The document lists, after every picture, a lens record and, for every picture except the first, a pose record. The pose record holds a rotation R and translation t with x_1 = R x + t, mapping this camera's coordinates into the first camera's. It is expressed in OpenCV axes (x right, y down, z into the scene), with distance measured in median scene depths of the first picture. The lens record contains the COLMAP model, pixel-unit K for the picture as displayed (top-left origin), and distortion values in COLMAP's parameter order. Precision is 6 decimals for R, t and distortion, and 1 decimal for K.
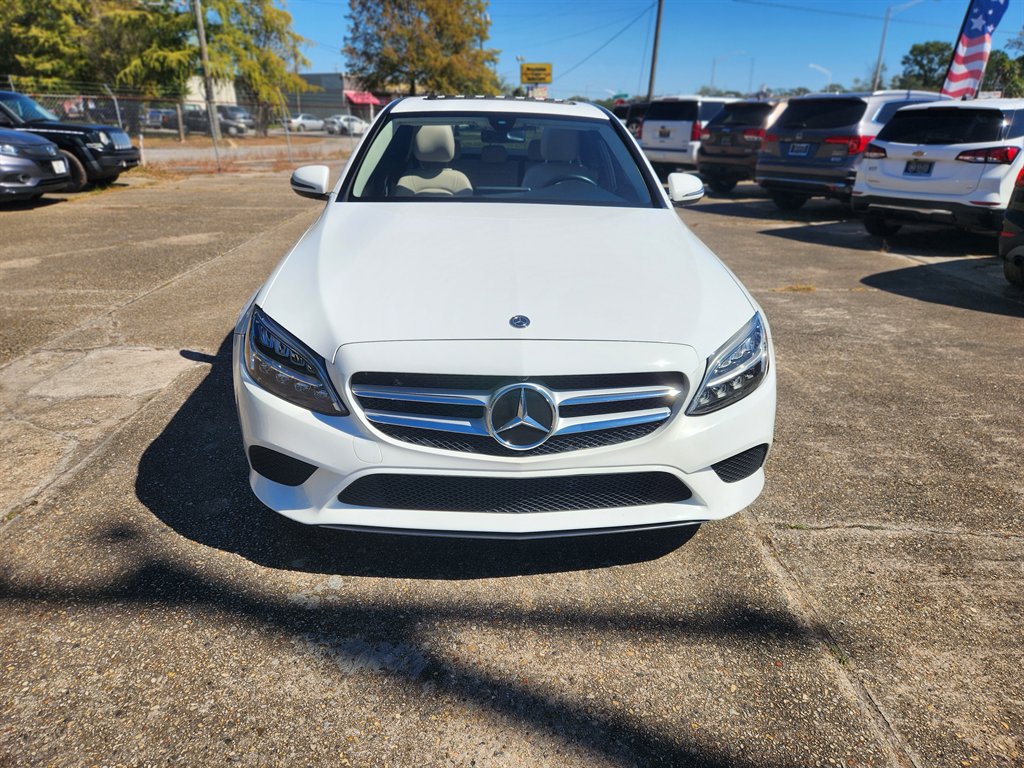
lens RADIAL K [[677.9, 0, 518.5], [0, 677.9, 381.8], [0, 0, 1]] dist [0.064918, -0.057649]
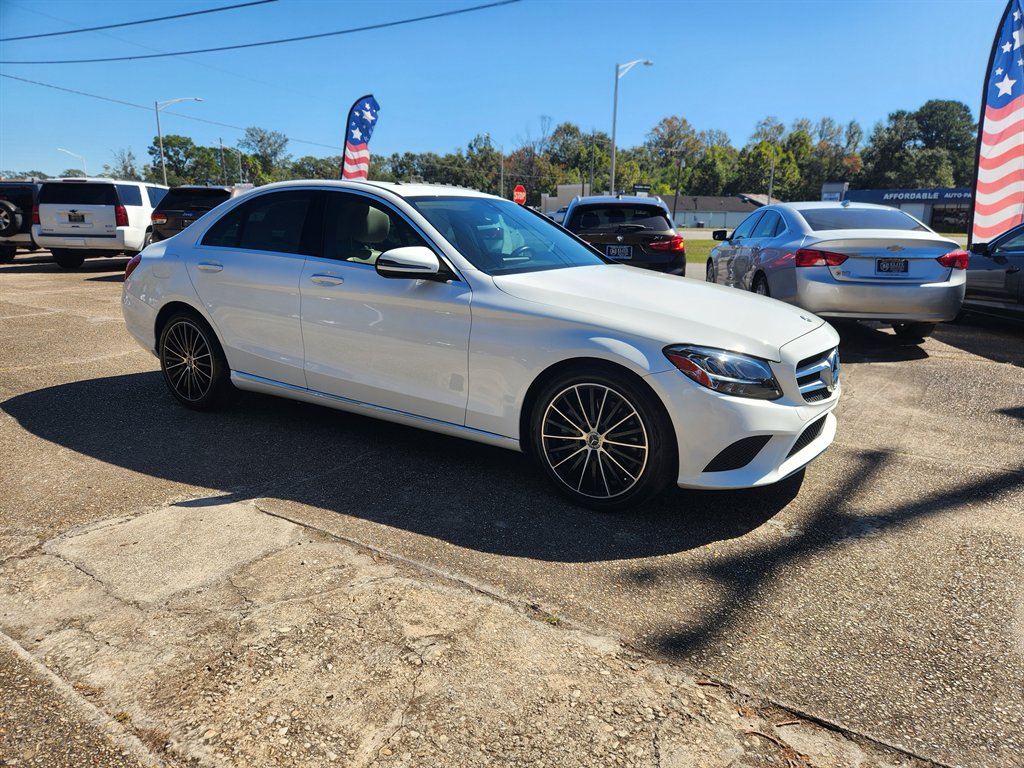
lens RADIAL K [[677.9, 0, 518.5], [0, 677.9, 381.8], [0, 0, 1]] dist [0.064918, -0.057649]
pose [[0.594821, -0.197504, 0.779218, -0.232868], [0.285068, 0.958175, 0.025255, -0.023622], [-0.751615, 0.207107, 0.626244, 0.068863]]
